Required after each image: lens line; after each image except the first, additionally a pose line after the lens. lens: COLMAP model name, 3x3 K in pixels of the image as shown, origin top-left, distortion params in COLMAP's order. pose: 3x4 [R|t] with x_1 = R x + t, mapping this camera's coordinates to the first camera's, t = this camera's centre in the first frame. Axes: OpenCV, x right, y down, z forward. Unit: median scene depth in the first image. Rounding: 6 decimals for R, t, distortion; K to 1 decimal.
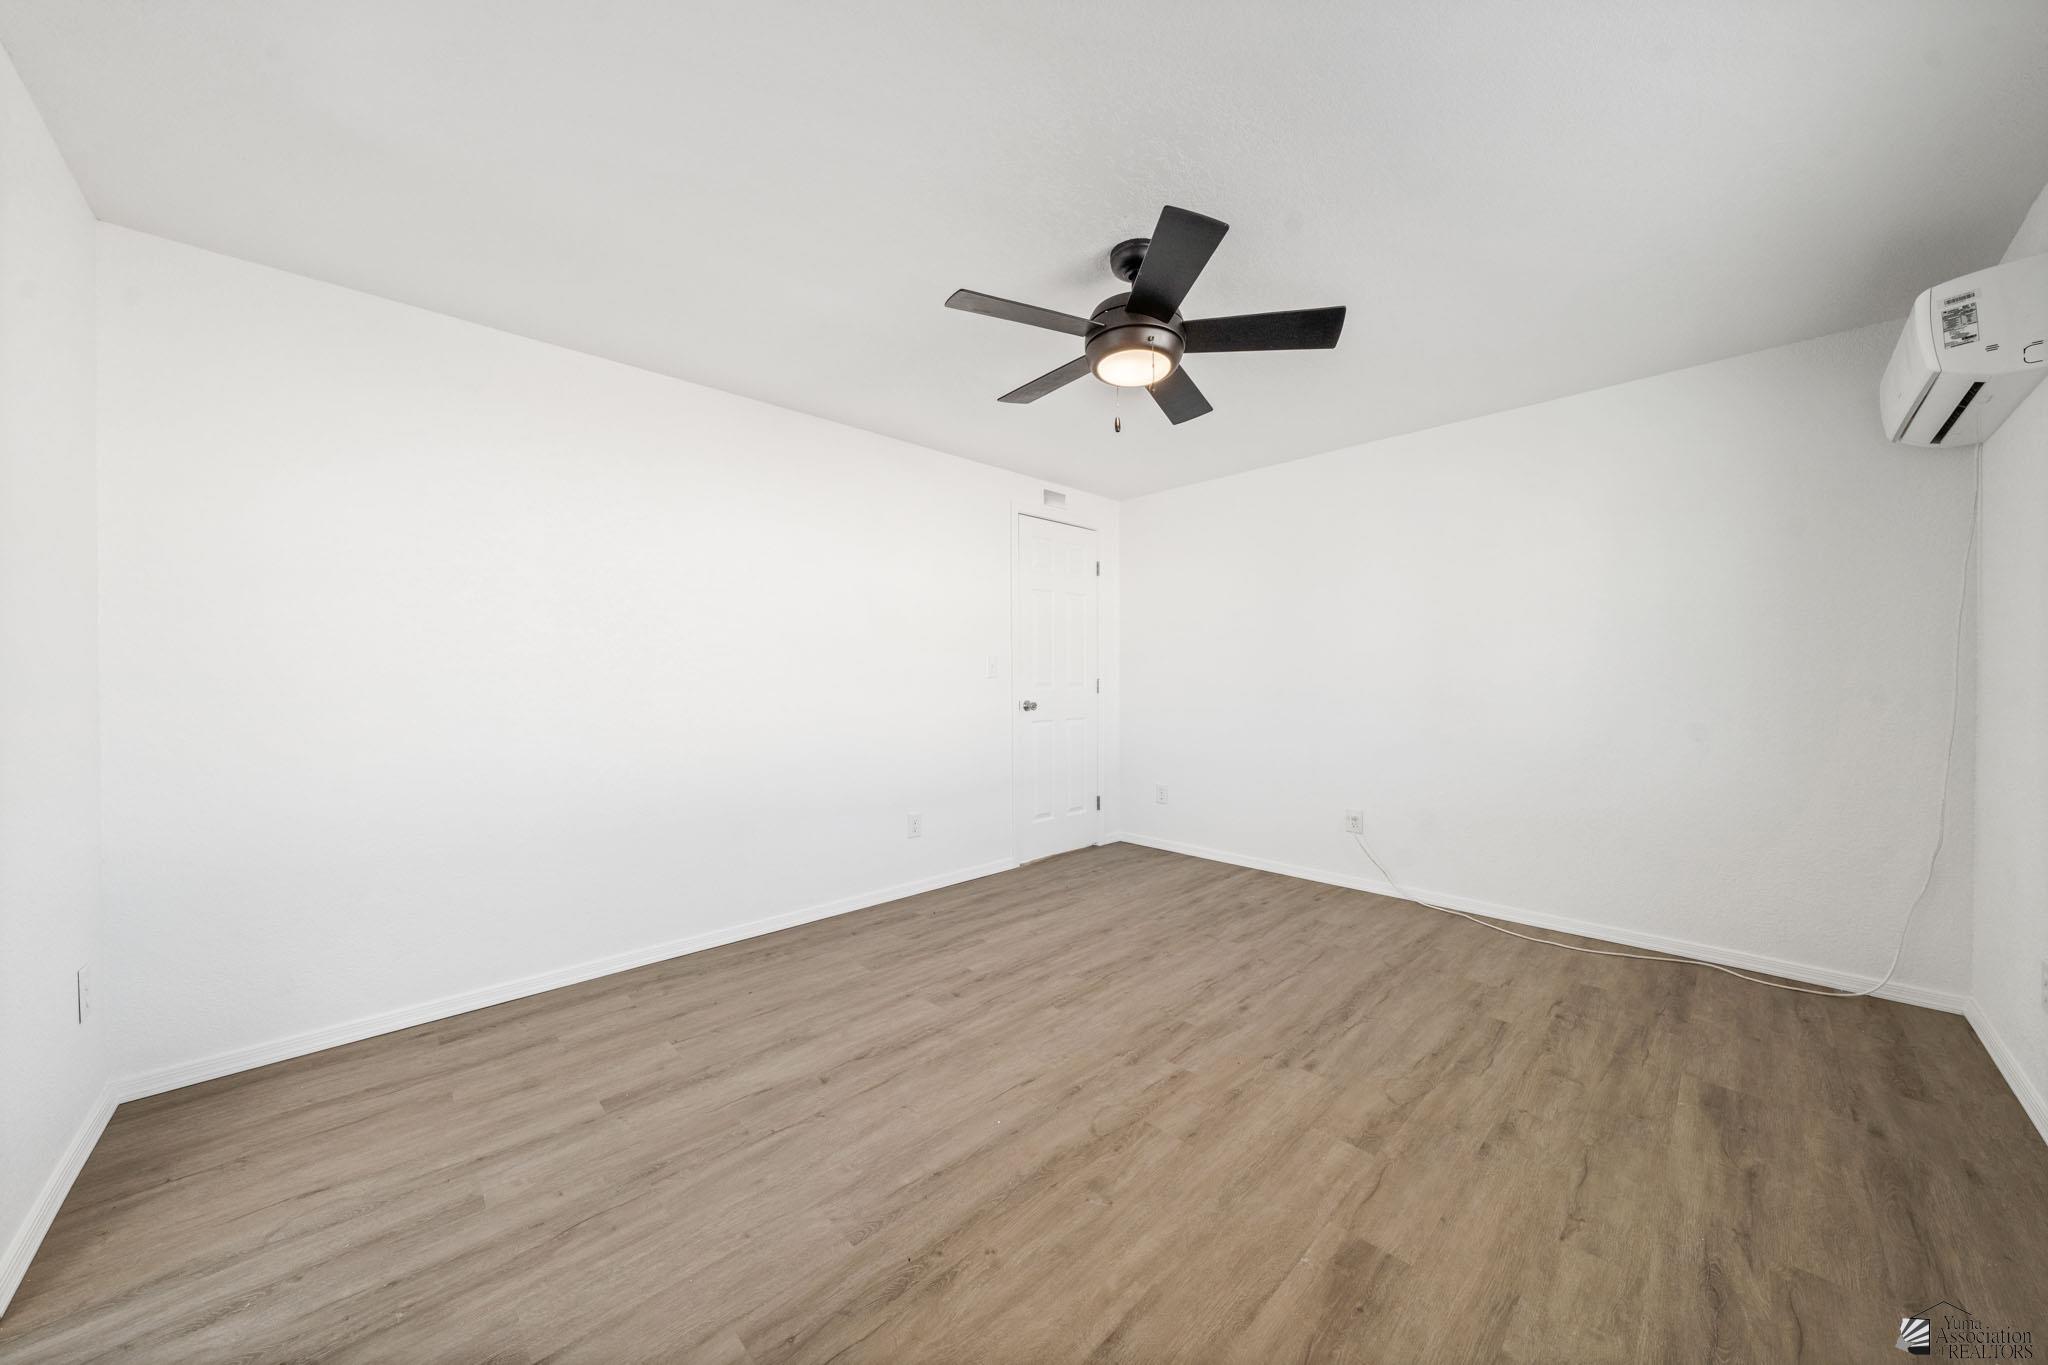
lens RADIAL K [[695.7, 0, 1024.1], [0, 695.7, 678.5], [0, 0, 1]] dist [-0.000931, 0.000057]
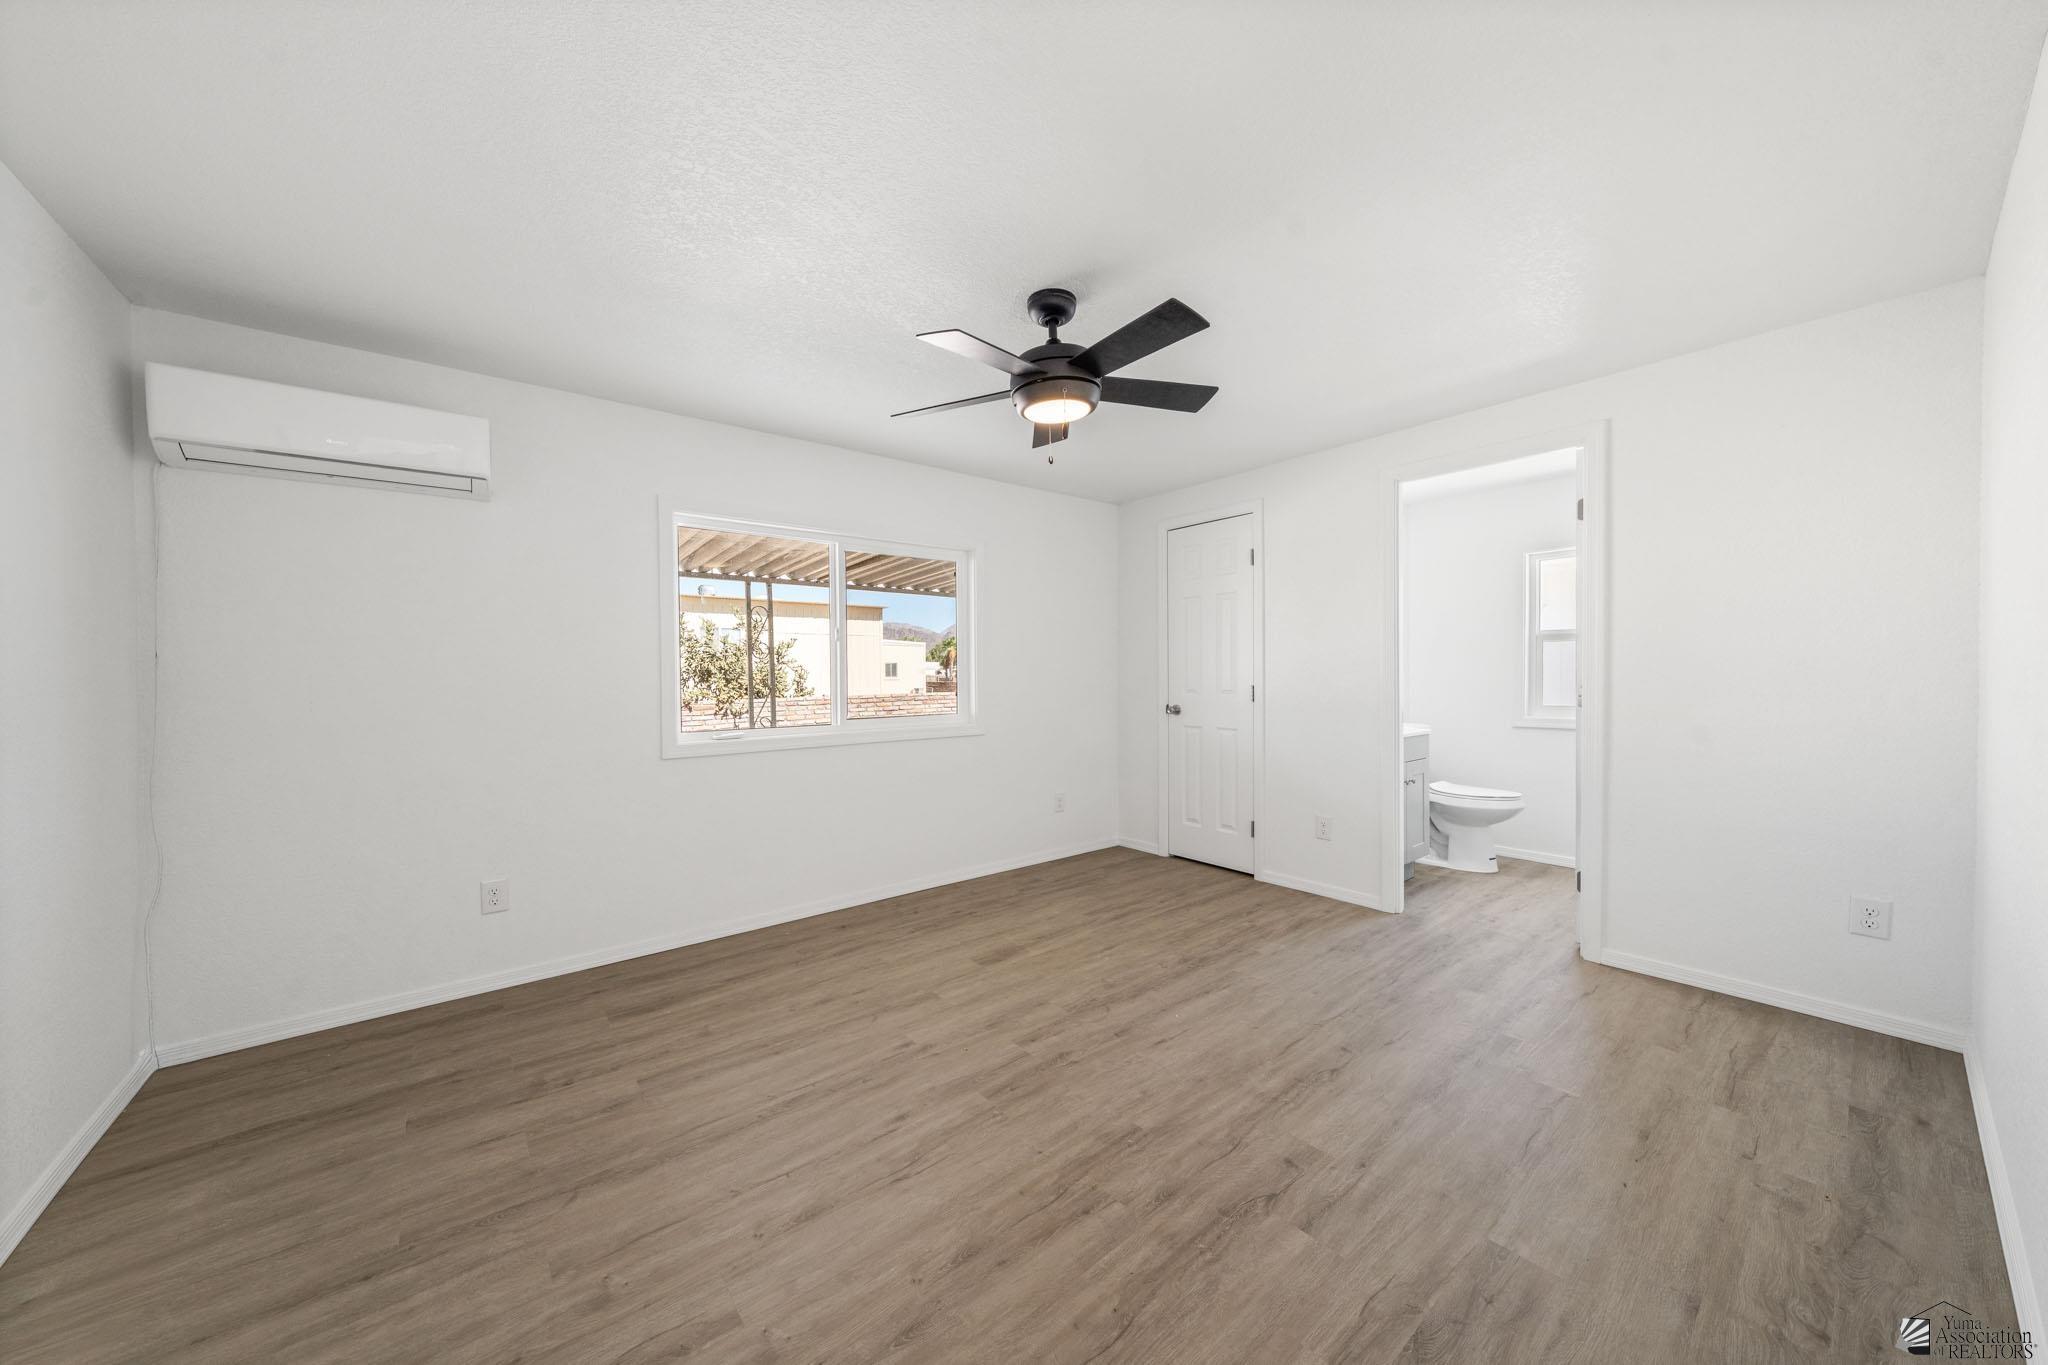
lens RADIAL K [[695.7, 0, 1024.0], [0, 695.7, 682.2], [0, 0, 1]] dist [-0.000931, 0.000057]
pose [[-0.995982, 0.013629, 0.088510, 0.112047], [0.014910, 0.999793, 0.013820, -0.033676], [-0.088304, 0.015084, -0.995979, 1.998697]]
